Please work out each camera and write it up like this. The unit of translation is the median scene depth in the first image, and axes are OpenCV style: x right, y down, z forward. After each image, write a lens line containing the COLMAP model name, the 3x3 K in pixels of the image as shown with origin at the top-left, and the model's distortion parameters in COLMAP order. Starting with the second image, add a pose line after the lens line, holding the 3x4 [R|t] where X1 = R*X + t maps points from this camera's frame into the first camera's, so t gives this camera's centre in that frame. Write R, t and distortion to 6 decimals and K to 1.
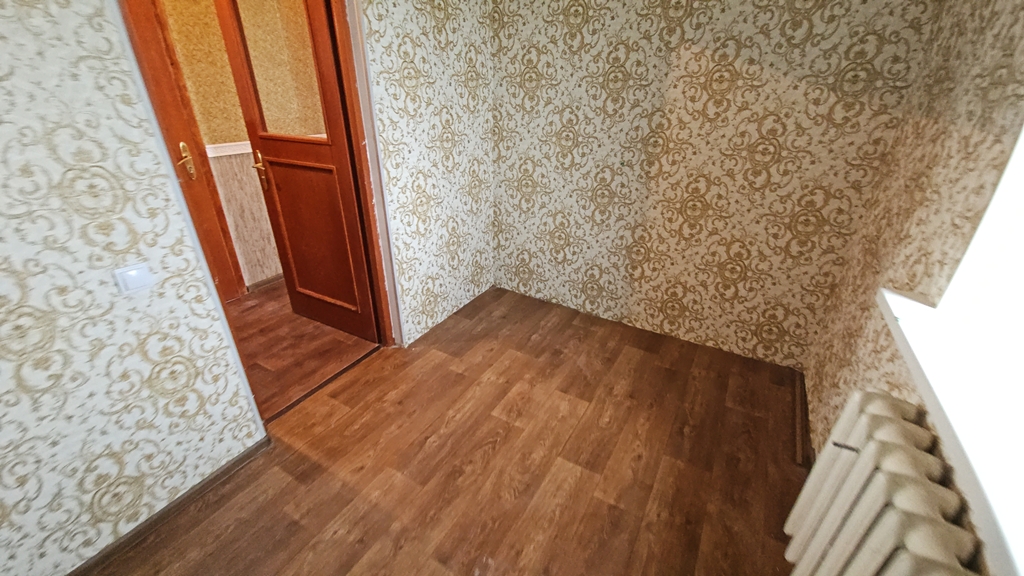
lens RADIAL K [[415.4, 0, 510.3], [0, 415.4, 290.4], [0, 0, 1]] dist [-0.000013, -0.000292]
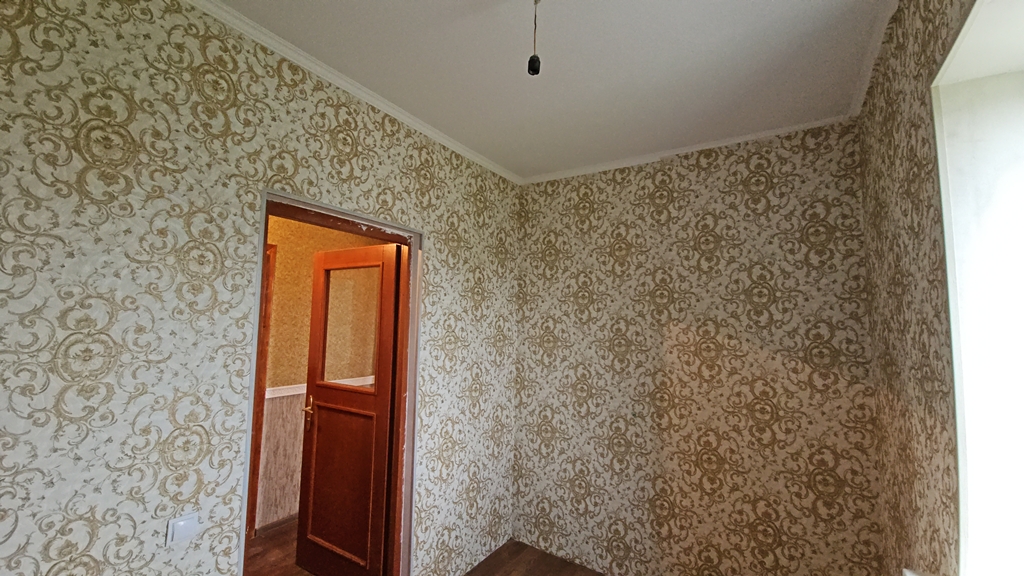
lens RADIAL K [[415.4, 0, 510.3], [0, 415.4, 290.4], [0, 0, 1]] dist [-0.000013, -0.000292]
pose [[0.998704, 0.009946, -0.049917, -0.002805], [-0.033978, 0.860475, -0.508359, -0.021143], [0.037896, 0.509396, 0.859698, -0.107936]]
